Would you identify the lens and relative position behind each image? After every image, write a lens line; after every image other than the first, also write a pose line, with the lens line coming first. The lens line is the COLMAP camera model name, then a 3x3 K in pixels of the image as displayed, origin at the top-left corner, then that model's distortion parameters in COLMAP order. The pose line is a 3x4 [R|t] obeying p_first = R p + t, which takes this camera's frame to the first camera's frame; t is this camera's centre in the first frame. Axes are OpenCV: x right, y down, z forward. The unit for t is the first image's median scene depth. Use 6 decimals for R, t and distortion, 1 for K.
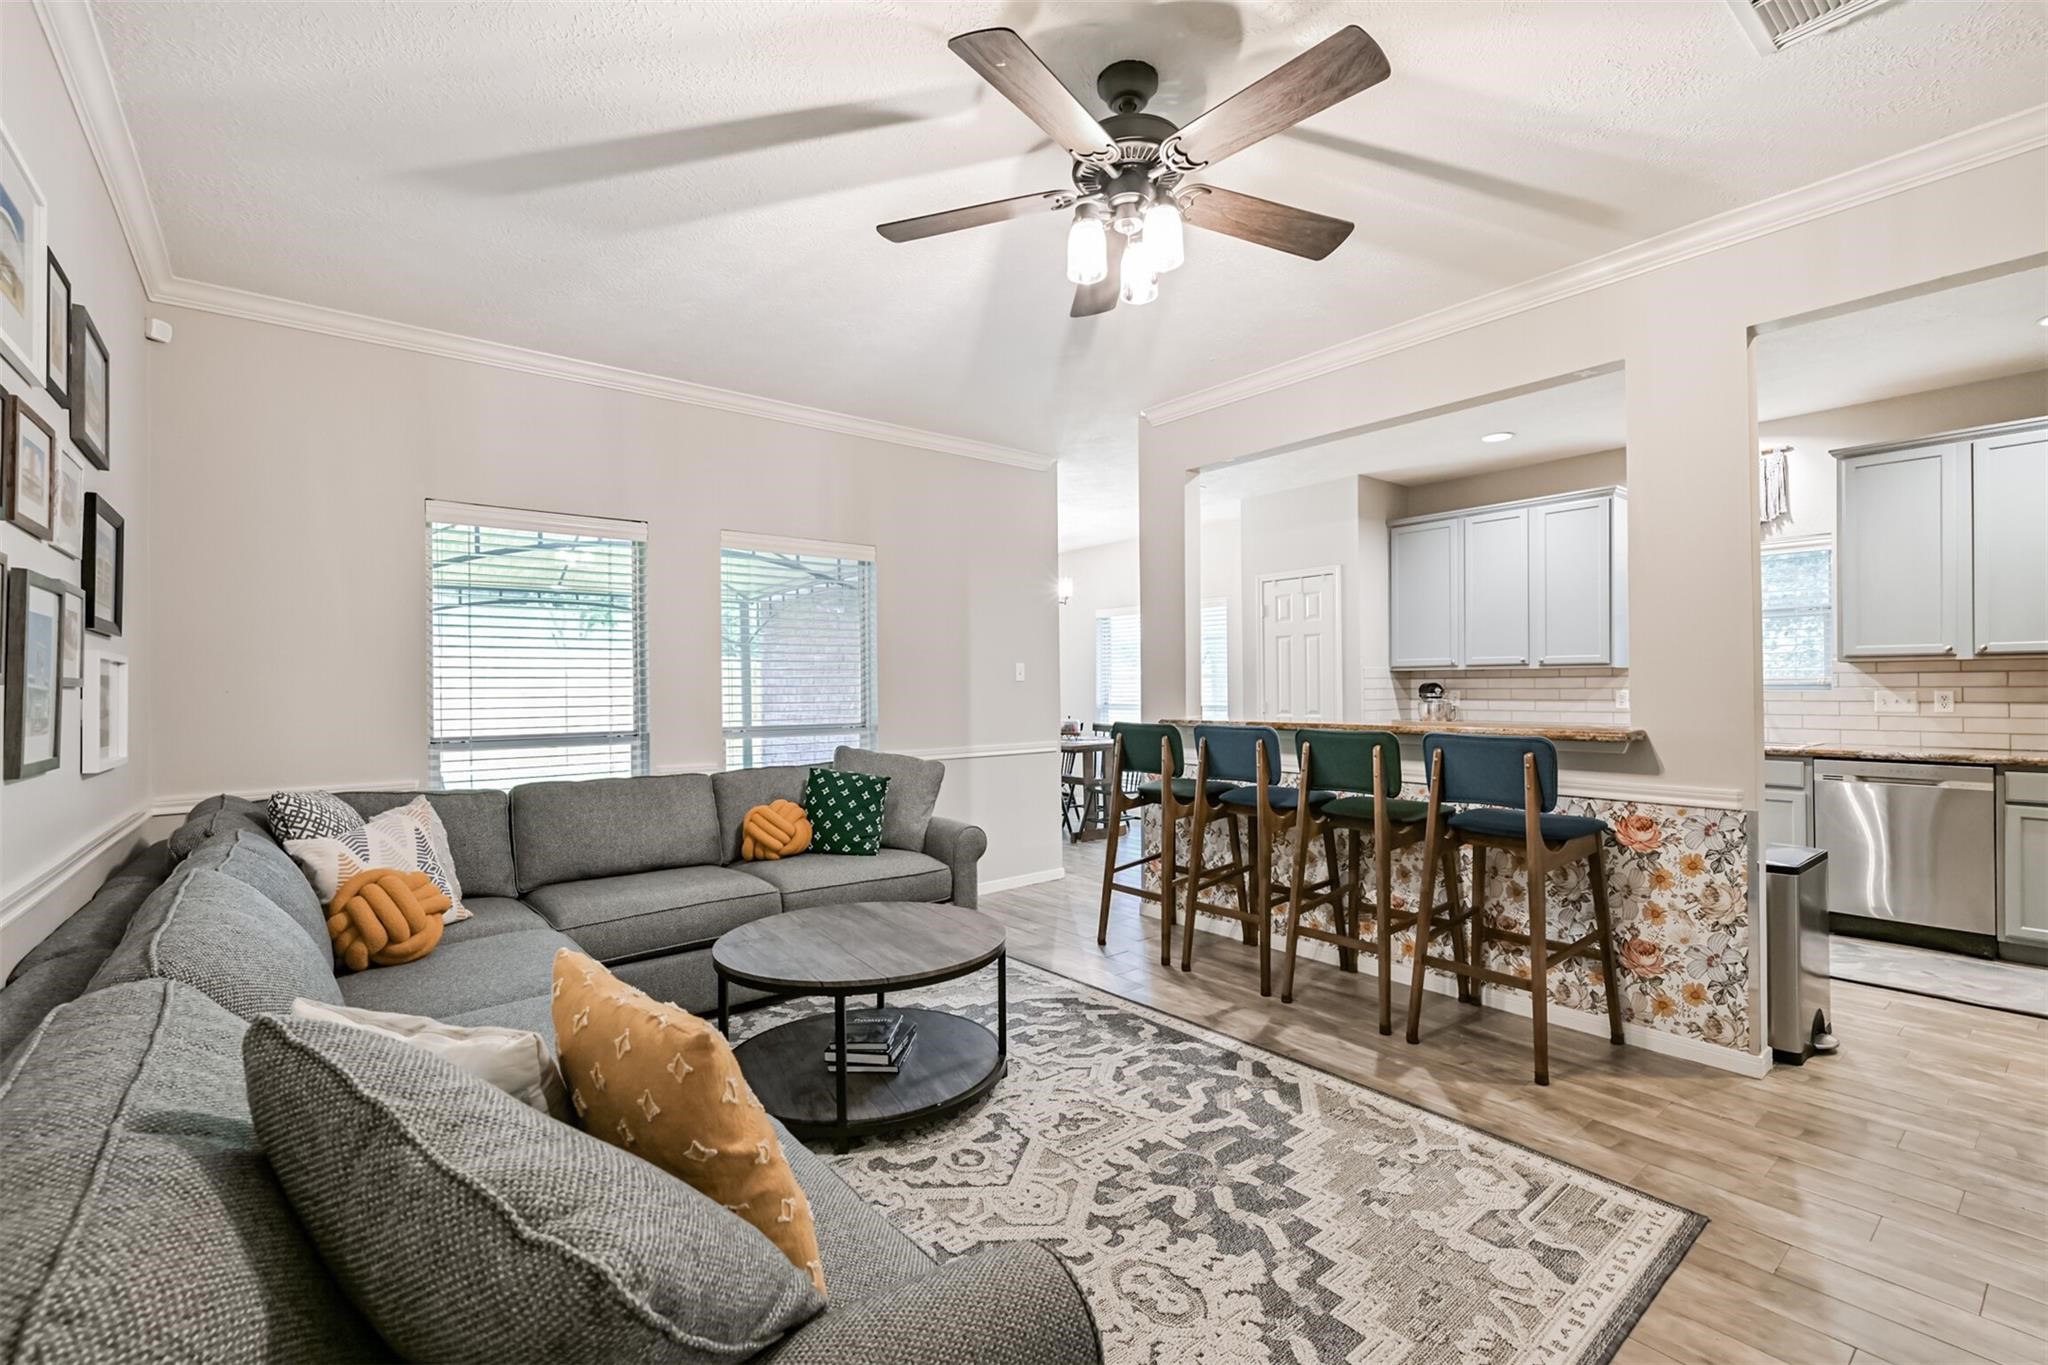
lens RADIAL K [[894.4, 0, 1025.7], [0, 894.4, 677.4], [0, 0, 1]] dist [0.012461, -0.000360]
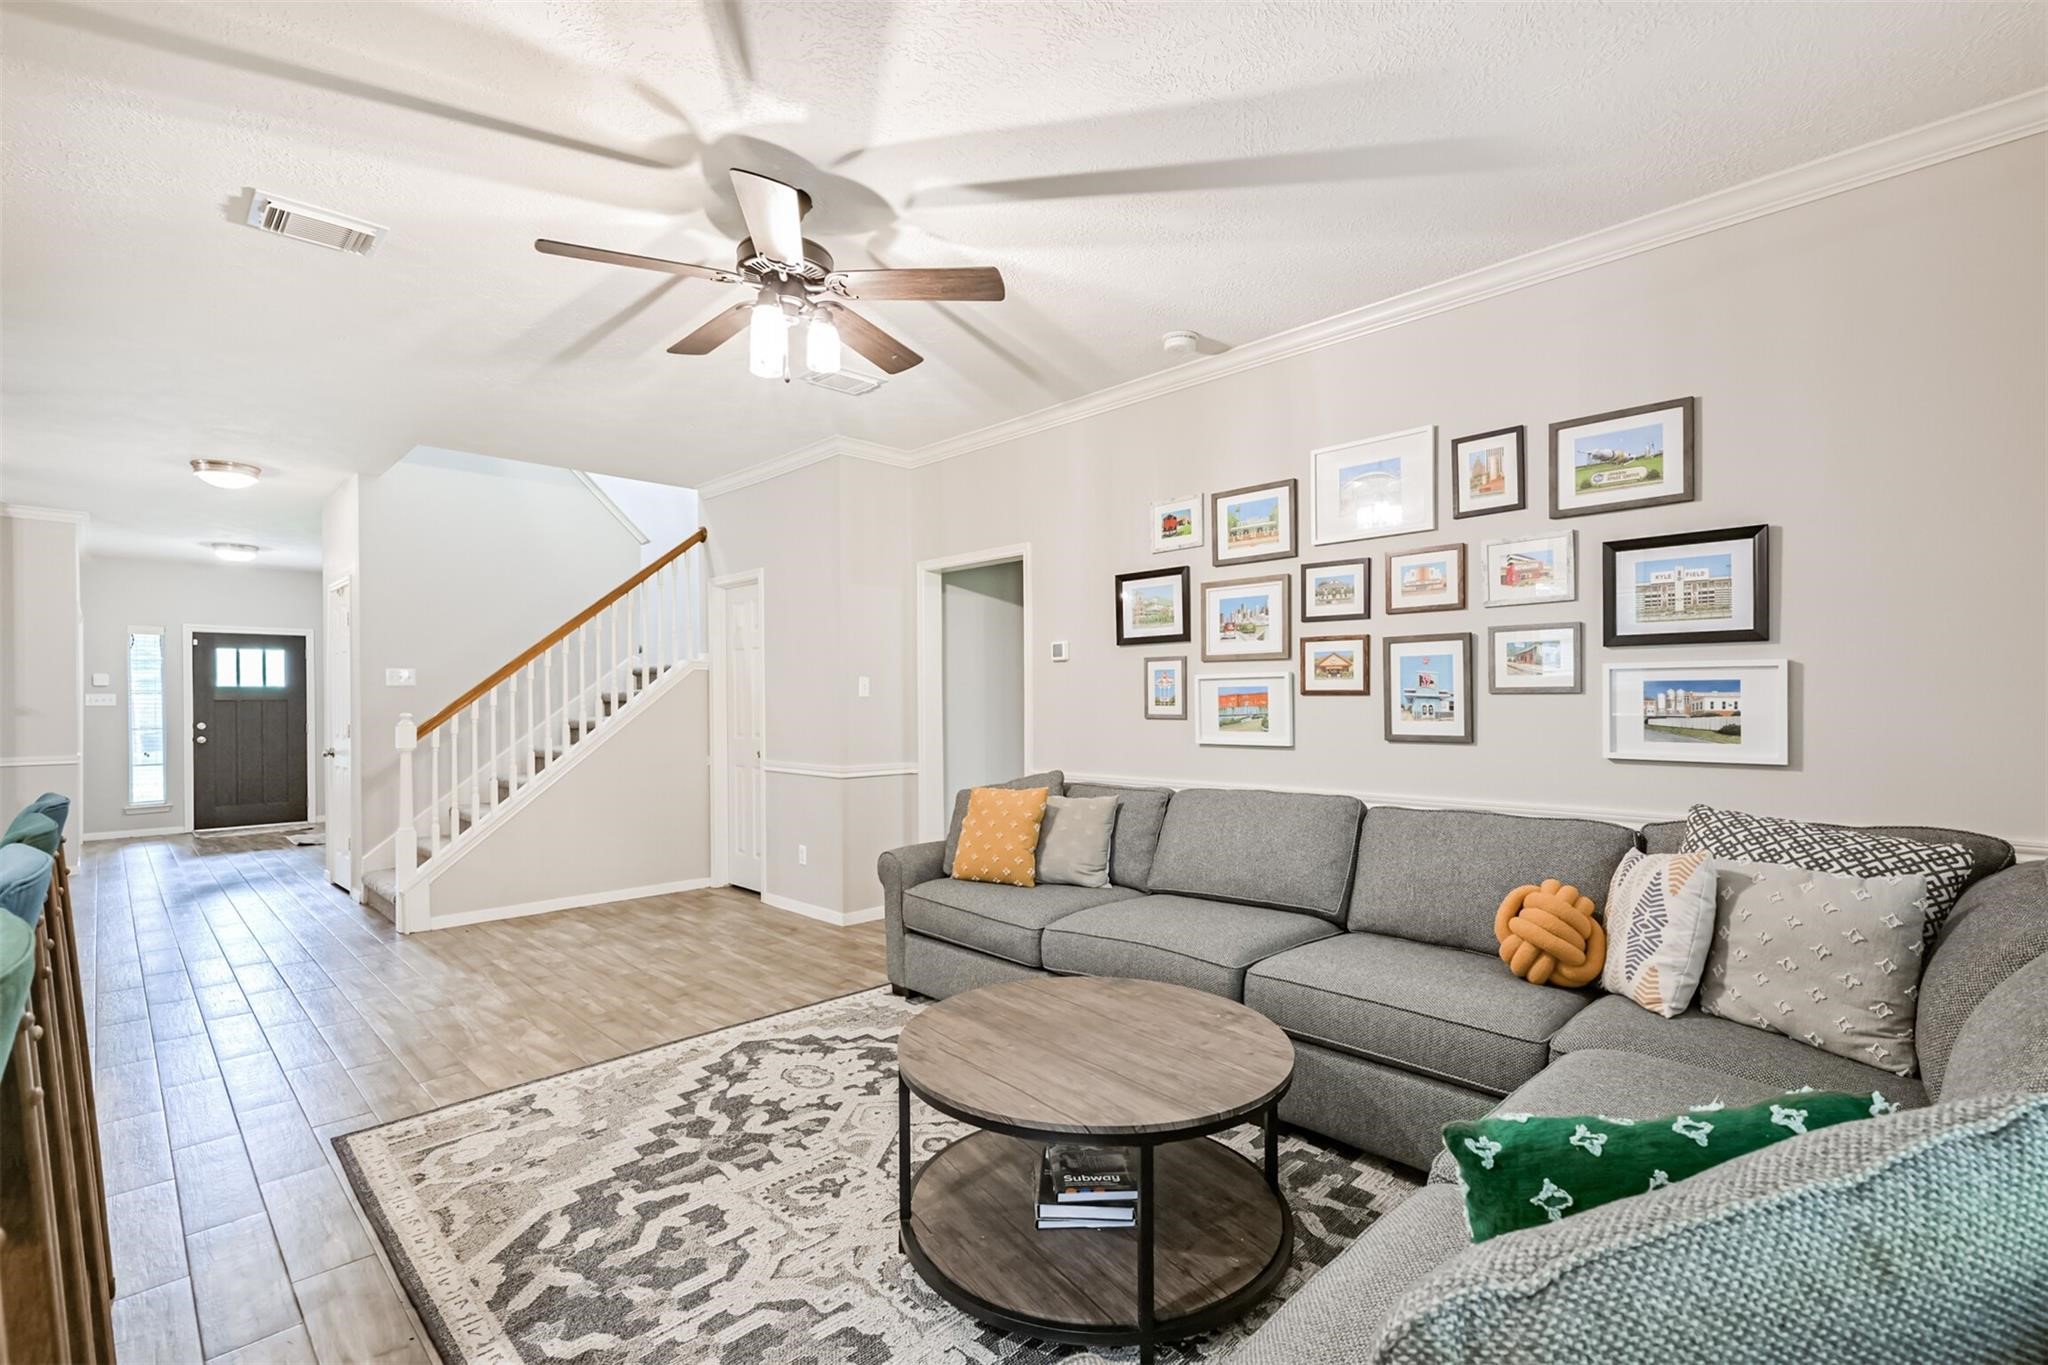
lens RADIAL K [[894.4, 0, 1024.5], [0, 894.4, 699.5], [0, 0, 1]] dist [0.012461, -0.000360]
pose [[-0.994167, 0.014123, -0.106919, -0.040137], [0.014946, 0.999865, -0.006897, 0.011258], [0.106807, -0.008454, -0.994244, 1.390044]]
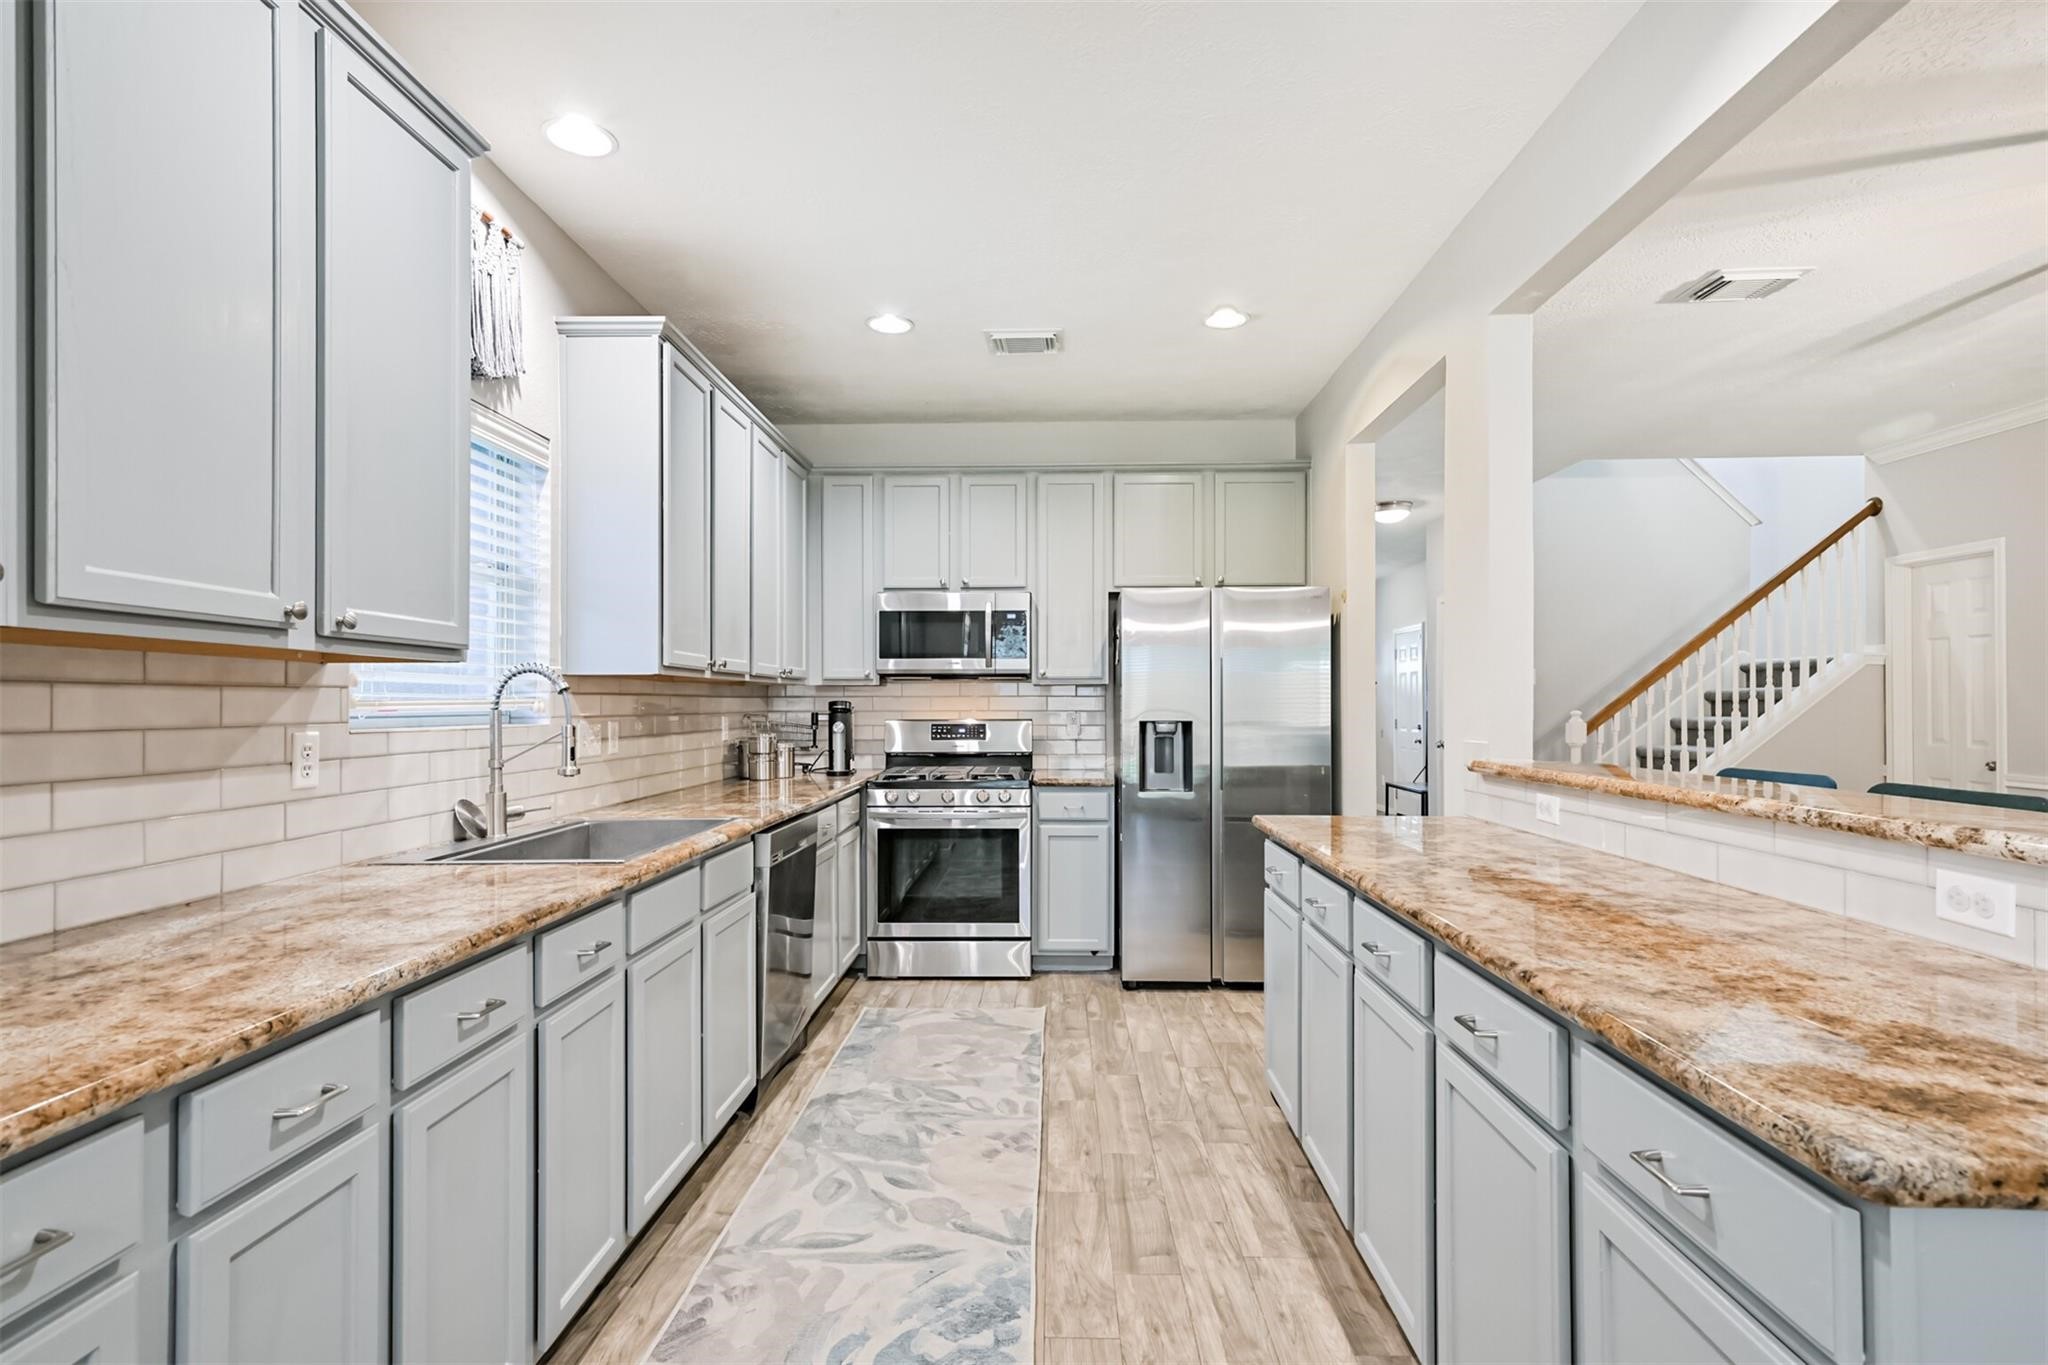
lens RADIAL K [[993.7, 0, 1031.3], [0, 993.7, 691.3], [0, 0, 1]] dist [-0.017396, 0.000043]
pose [[-0.759615, 0.016762, 0.650157, 0.375063], [0.001874, 0.999720, -0.023585, 0.013966], [-0.650371, -0.016697, -0.759433, 1.734303]]
